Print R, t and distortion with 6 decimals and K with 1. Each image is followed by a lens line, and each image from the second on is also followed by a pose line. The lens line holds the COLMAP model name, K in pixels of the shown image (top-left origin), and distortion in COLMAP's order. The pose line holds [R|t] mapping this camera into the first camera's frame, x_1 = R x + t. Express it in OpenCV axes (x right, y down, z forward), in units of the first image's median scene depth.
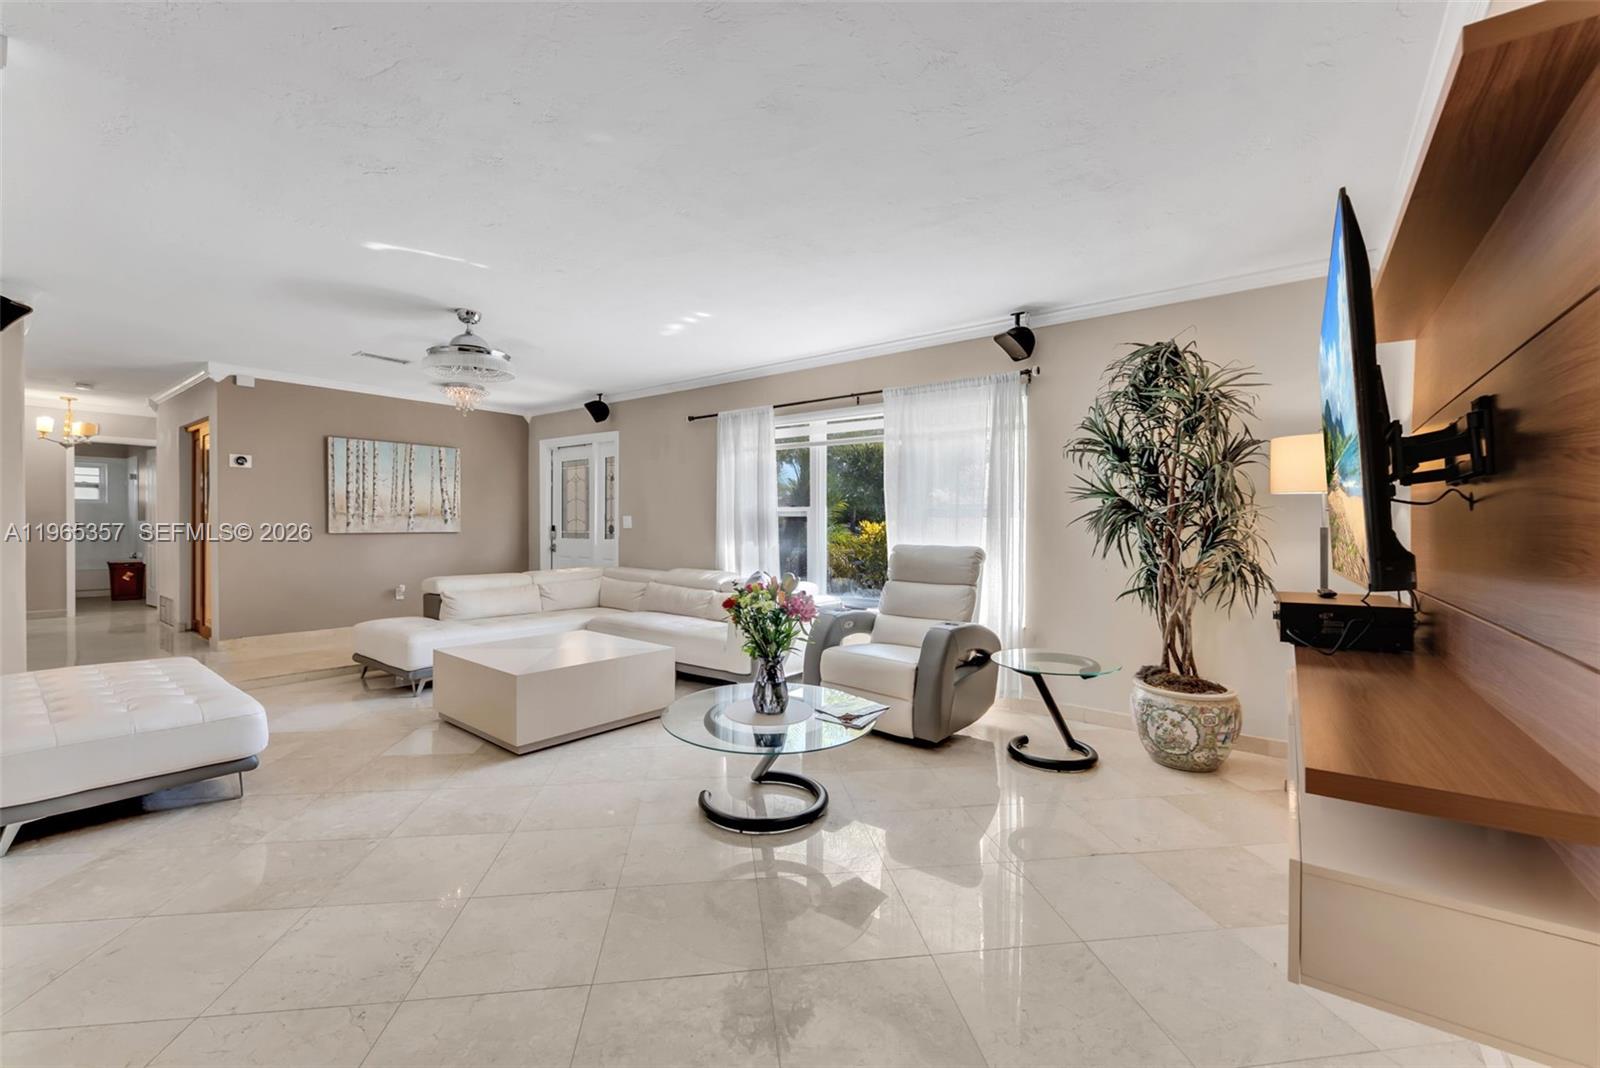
lens RADIAL K [[653.3, 0, 798.6], [0, 653.3, 532.0], [0, 0, 1]] dist [0.002075, 0.000259]
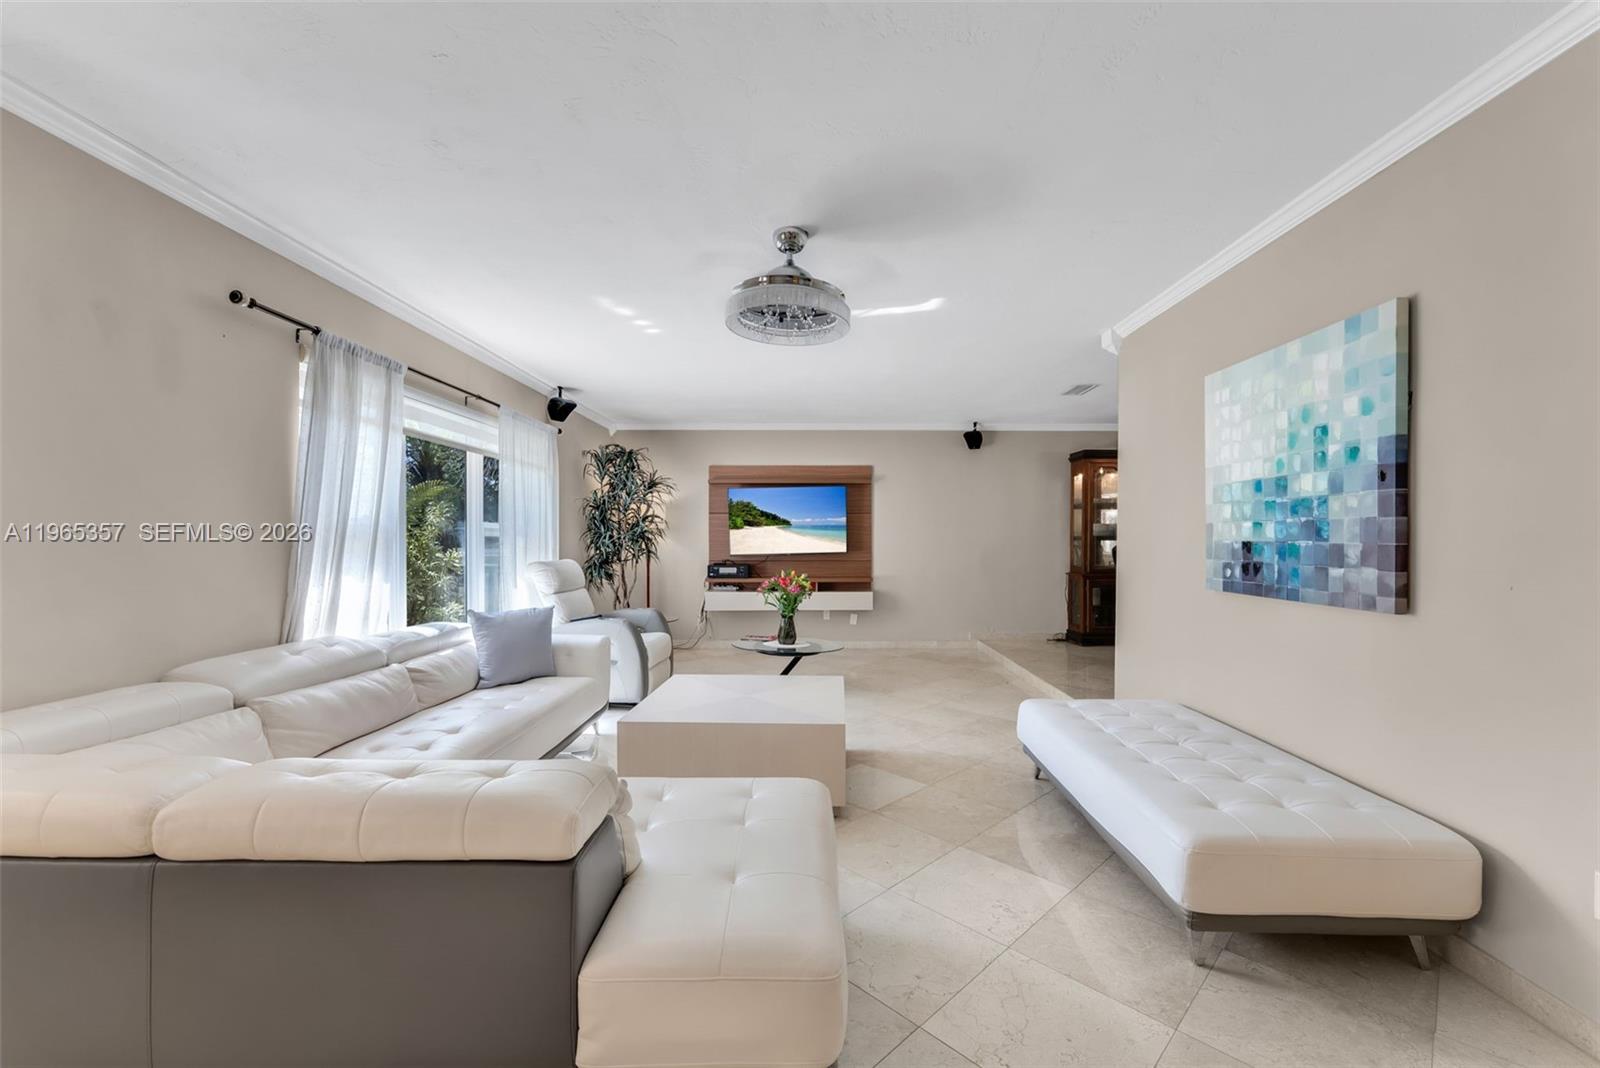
lens RADIAL K [[653.3, 0, 799.0], [0, 653.3, 531.7], [0, 0, 1]] dist [0.002075, 0.000259]
pose [[-0.596859, -0.004639, 0.802333, -0.992921], [-0.003174, 0.999989, 0.003421, -0.035656], [-0.802340, -0.000505, -0.596867, 1.319357]]
